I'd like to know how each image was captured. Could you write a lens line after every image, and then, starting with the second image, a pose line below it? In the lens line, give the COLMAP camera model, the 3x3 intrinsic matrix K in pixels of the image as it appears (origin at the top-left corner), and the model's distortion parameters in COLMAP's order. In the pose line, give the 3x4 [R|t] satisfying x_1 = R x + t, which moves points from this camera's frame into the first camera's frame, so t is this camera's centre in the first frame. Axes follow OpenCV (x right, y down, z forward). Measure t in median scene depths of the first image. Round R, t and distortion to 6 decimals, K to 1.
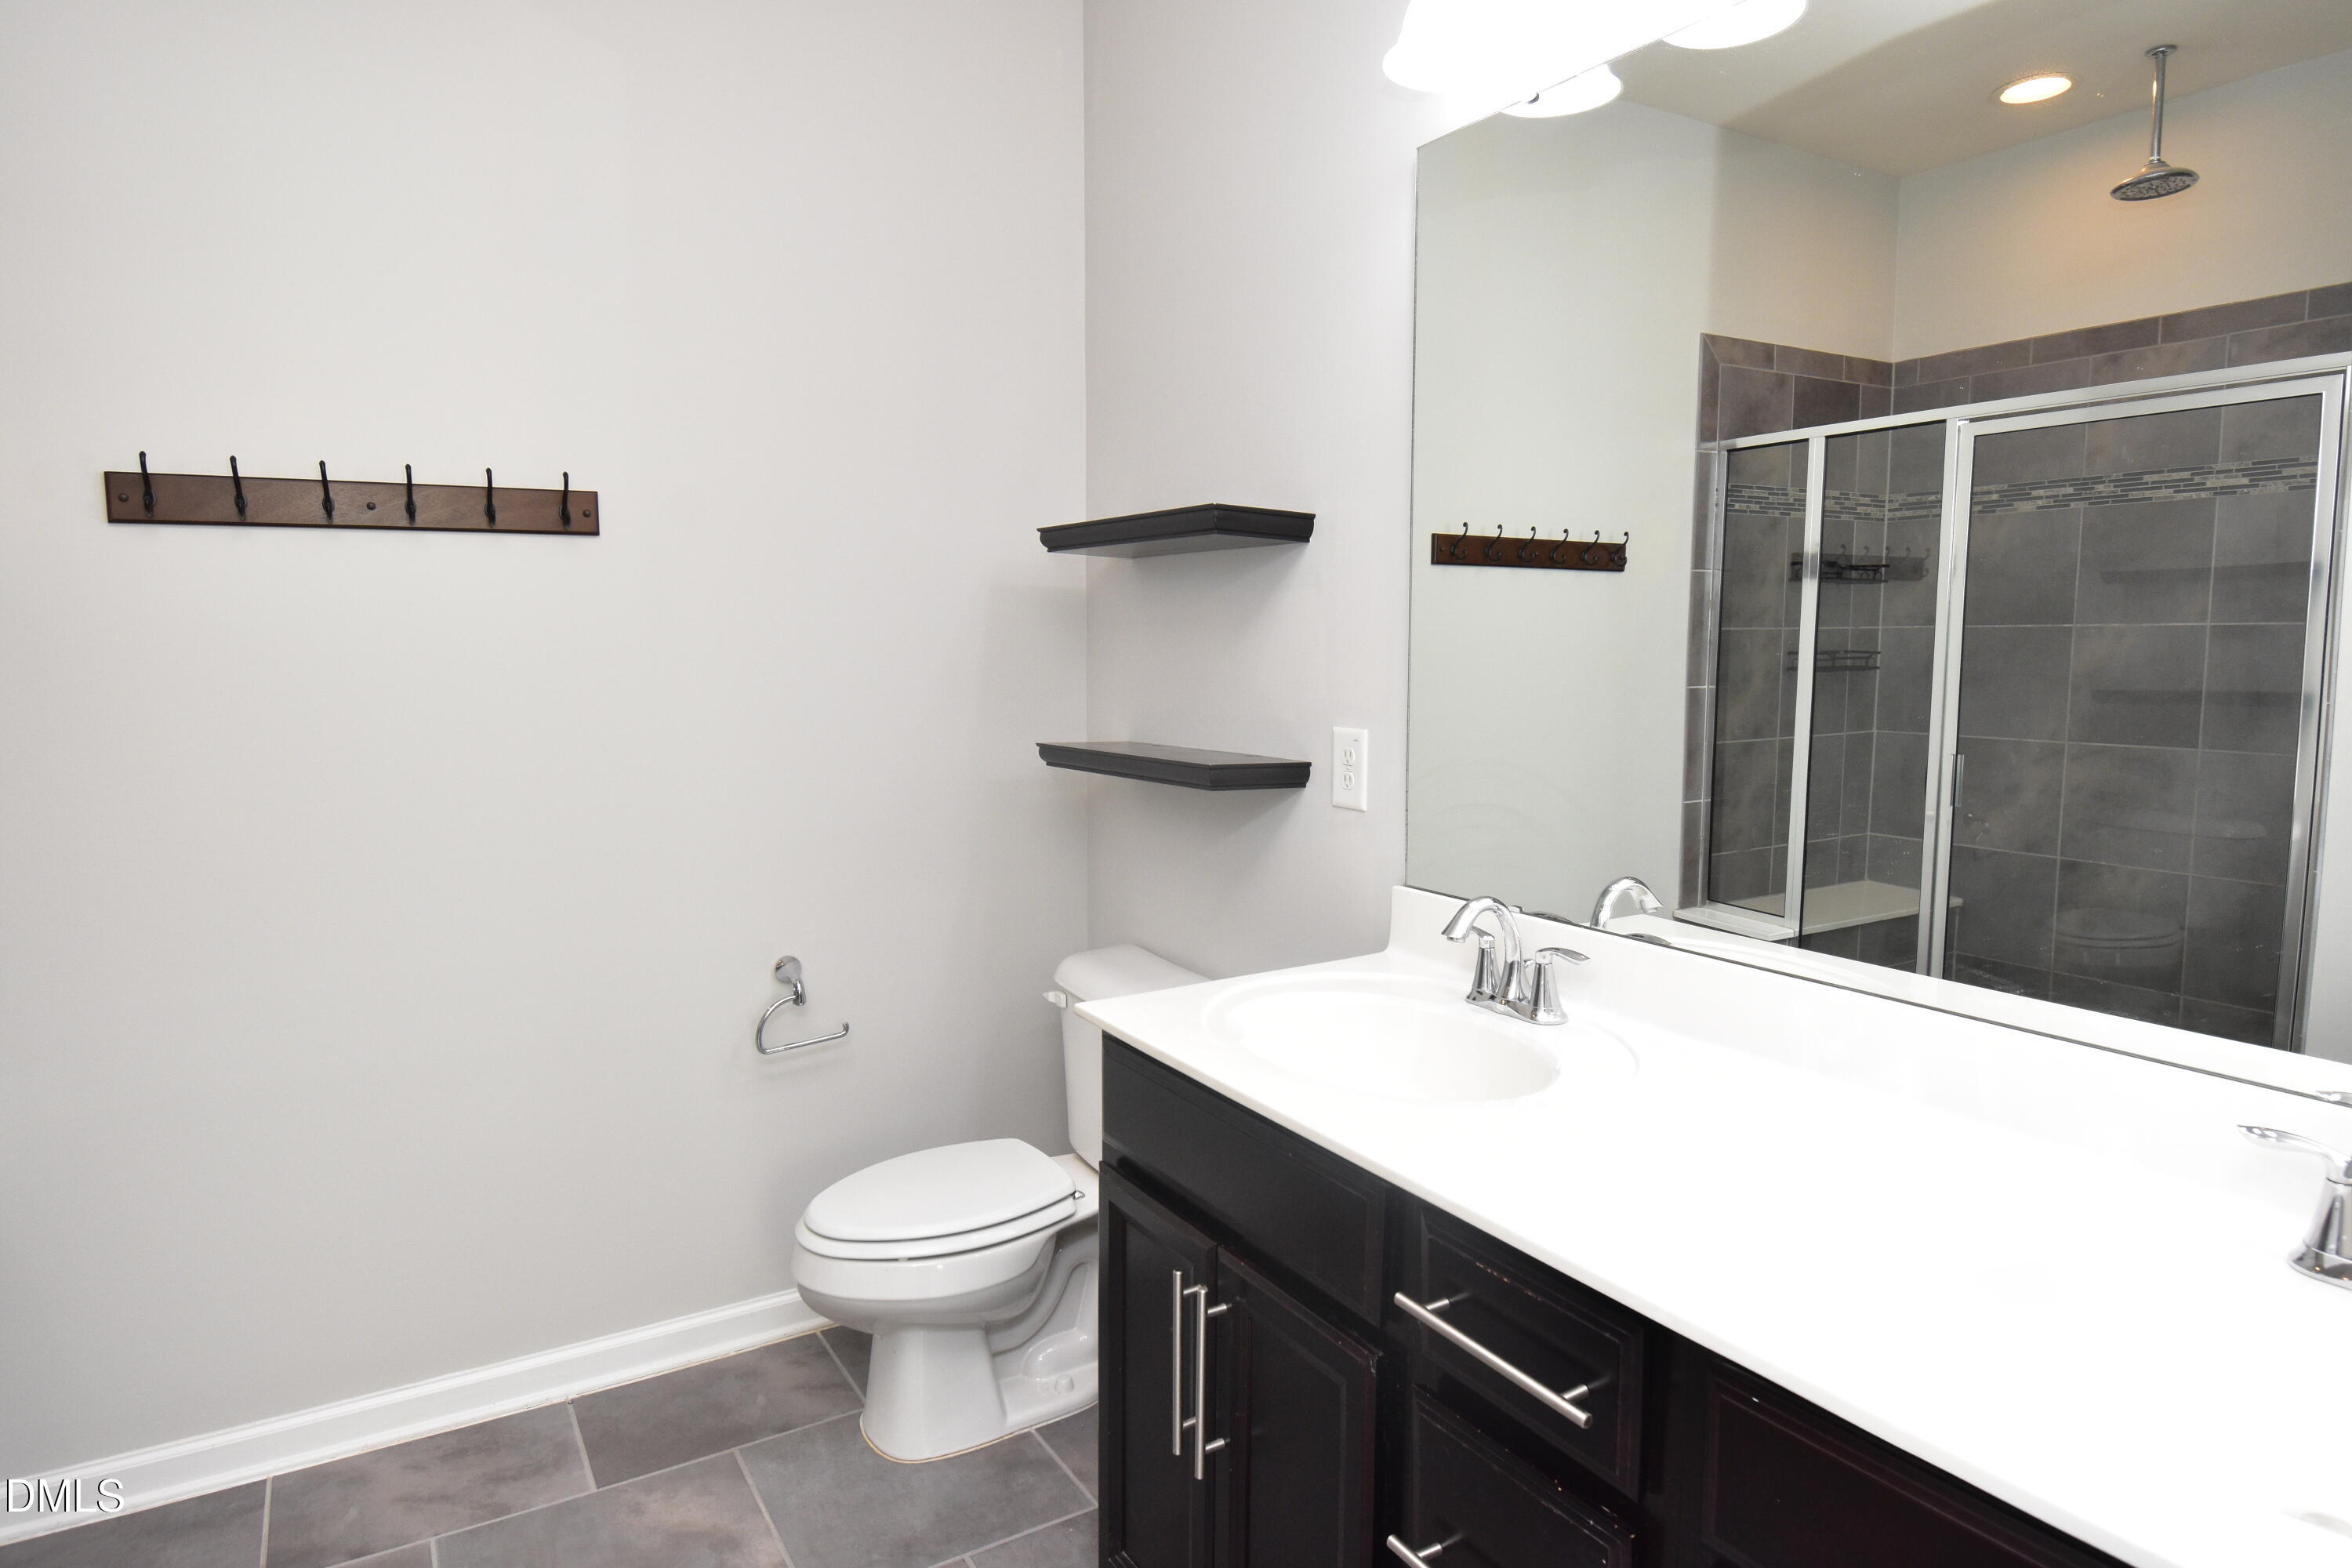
lens RADIAL K [[1363.2, 0, 1172.1], [0, 1363.2, 772.0], [0, 0, 1]] dist [0.010571, -0.024340]
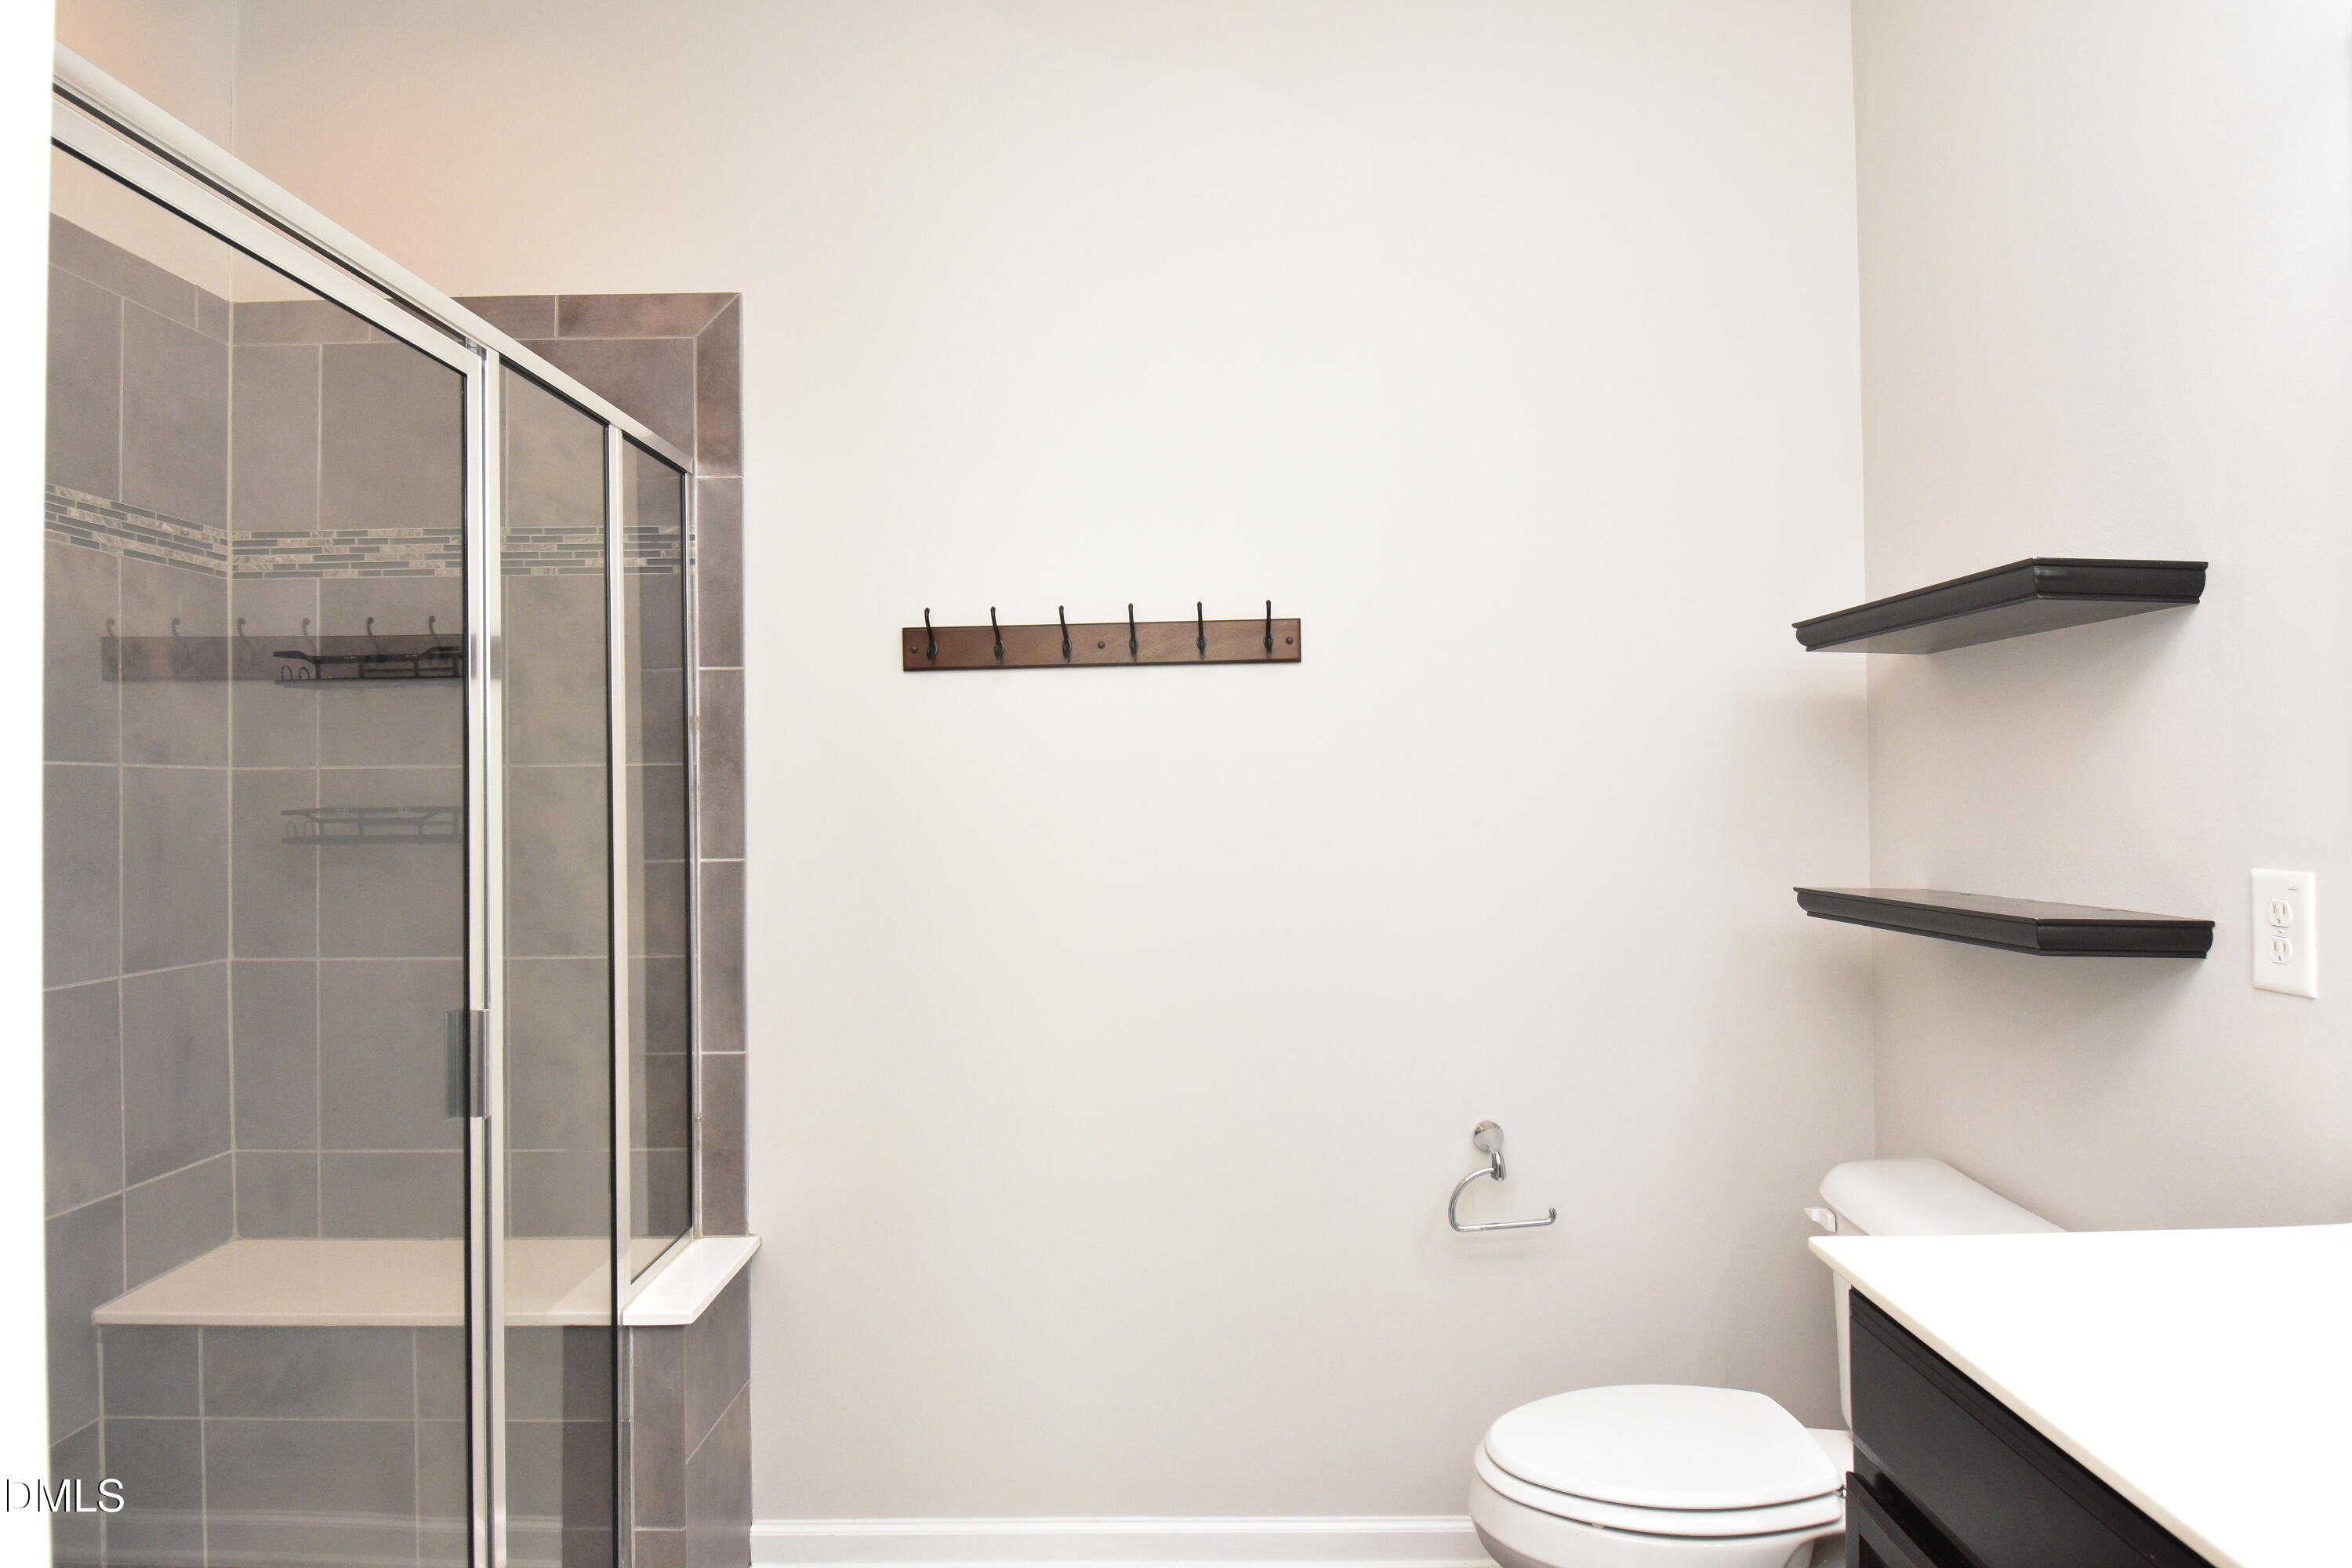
lens RADIAL K [[1363.2, 0, 1172.1], [0, 1363.2, 772.0], [0, 0, 1]] dist [0.010571, -0.024340]
pose [[0.841909, -0.019621, -0.539263, 0.030685], [-0.040025, 0.994315, -0.098667, 0.006185], [0.538133, 0.104653, 0.836337, 0.142378]]
